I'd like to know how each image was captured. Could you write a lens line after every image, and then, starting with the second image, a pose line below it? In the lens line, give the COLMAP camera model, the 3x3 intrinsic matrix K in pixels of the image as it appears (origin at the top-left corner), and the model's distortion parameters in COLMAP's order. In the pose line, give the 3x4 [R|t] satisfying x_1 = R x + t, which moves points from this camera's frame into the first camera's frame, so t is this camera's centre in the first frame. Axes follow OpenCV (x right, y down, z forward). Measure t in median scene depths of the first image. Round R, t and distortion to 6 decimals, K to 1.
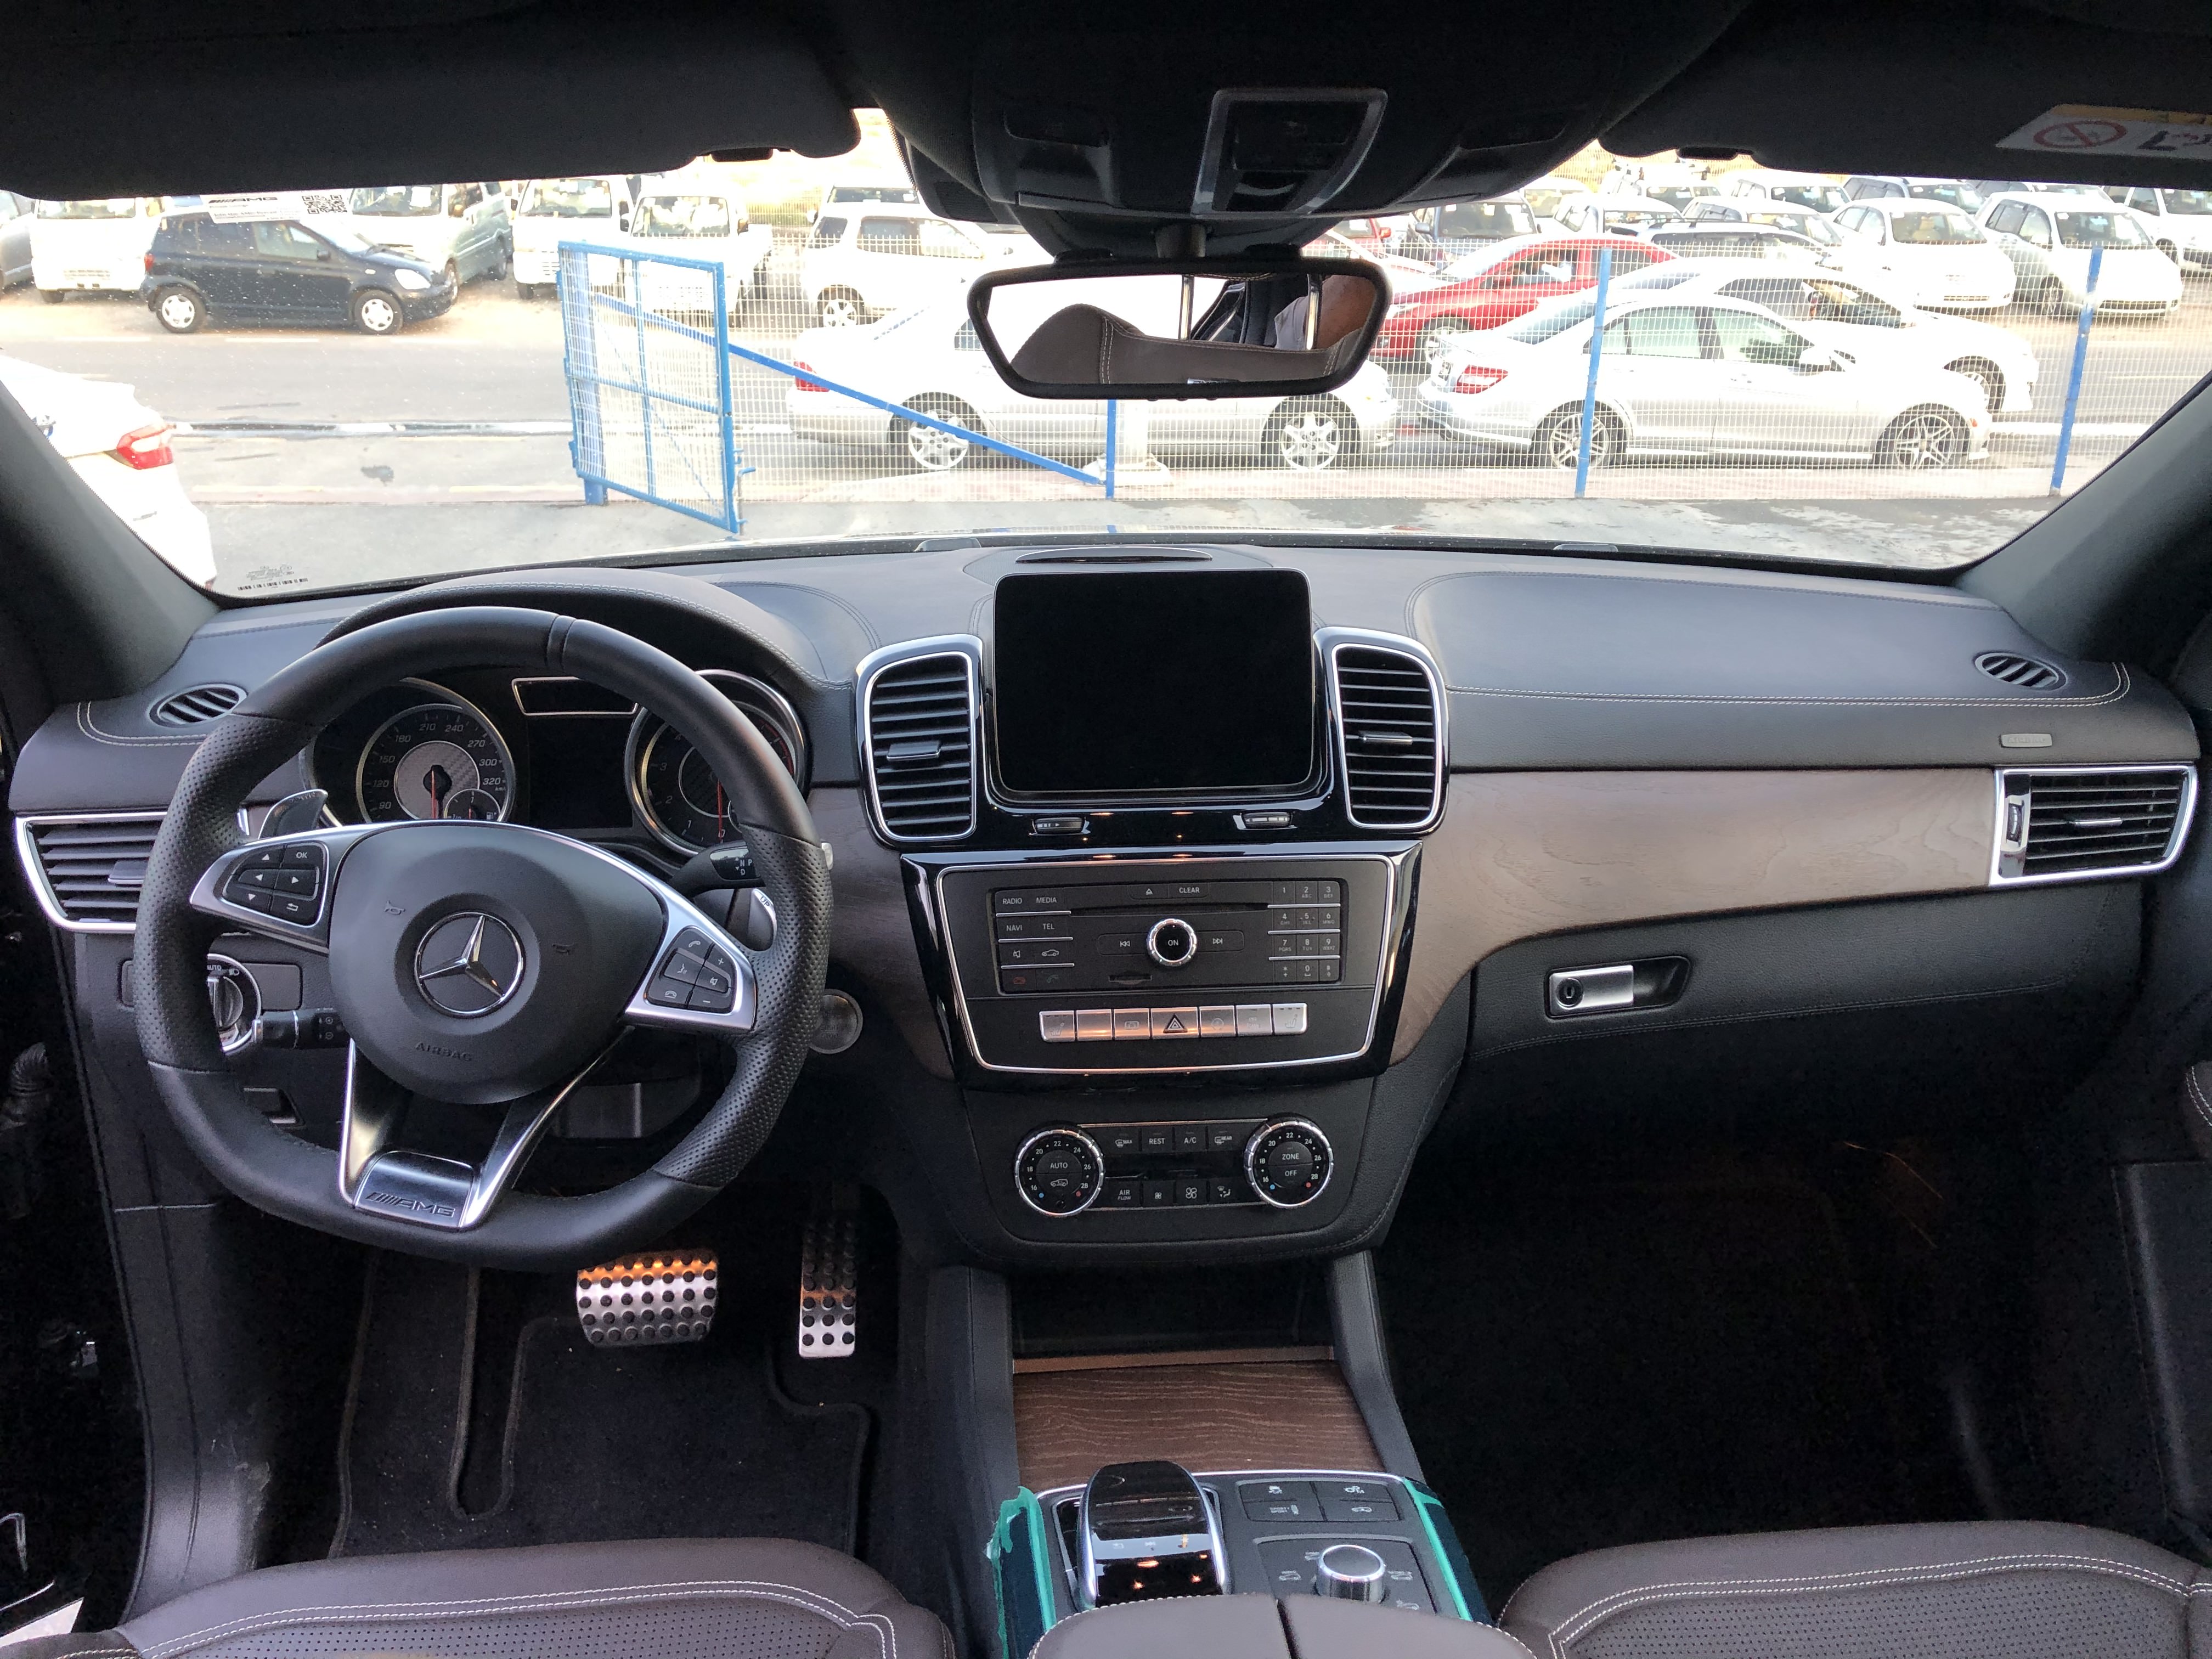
lens RADIAL K [[1845.1, 0, 1099.1], [0, 1845.1, 812.0], [0, 0, 1]] dist [0.025534, -0.010345]
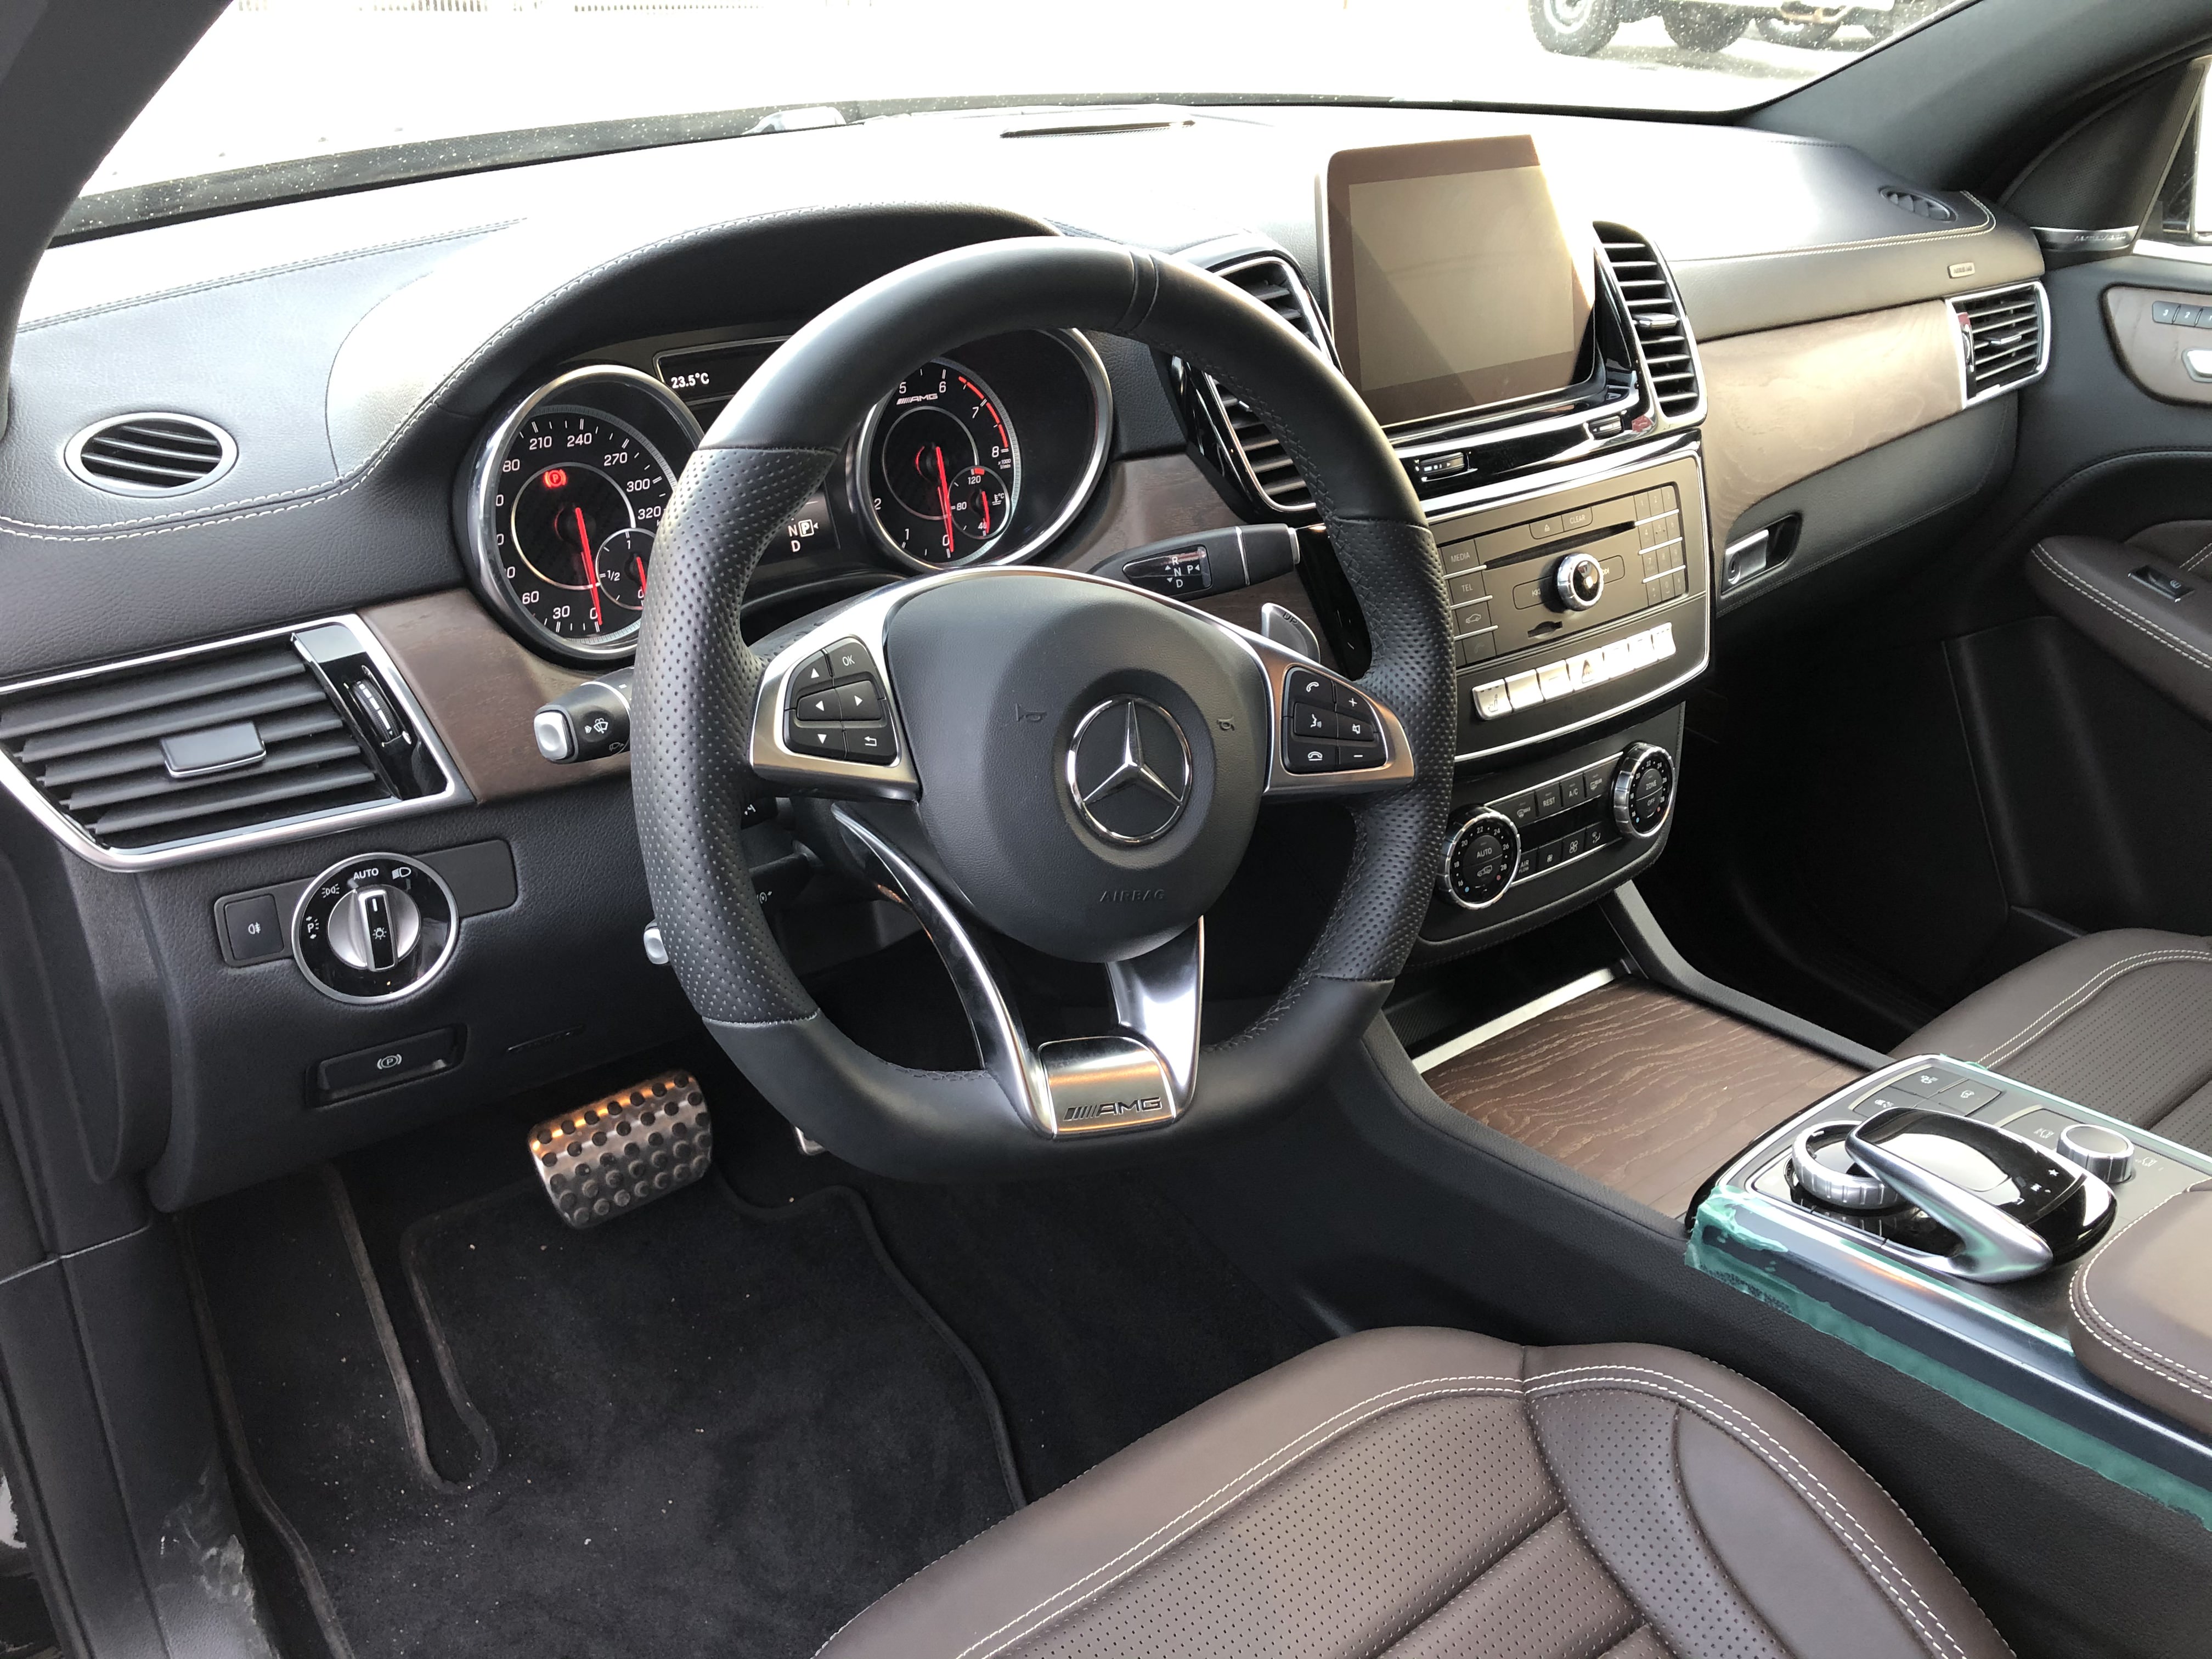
lens RADIAL K [[1845.1, 0, 1112.0], [0, 1845.1, 821.7], [0, 0, 1]] dist [0.025534, -0.010345]
pose [[0.827201, -0.230472, 0.512465, -0.613438], [0.108241, 0.960289, 0.257154, -0.069241], [-0.551382, -0.157248, 0.819299, 0.369752]]
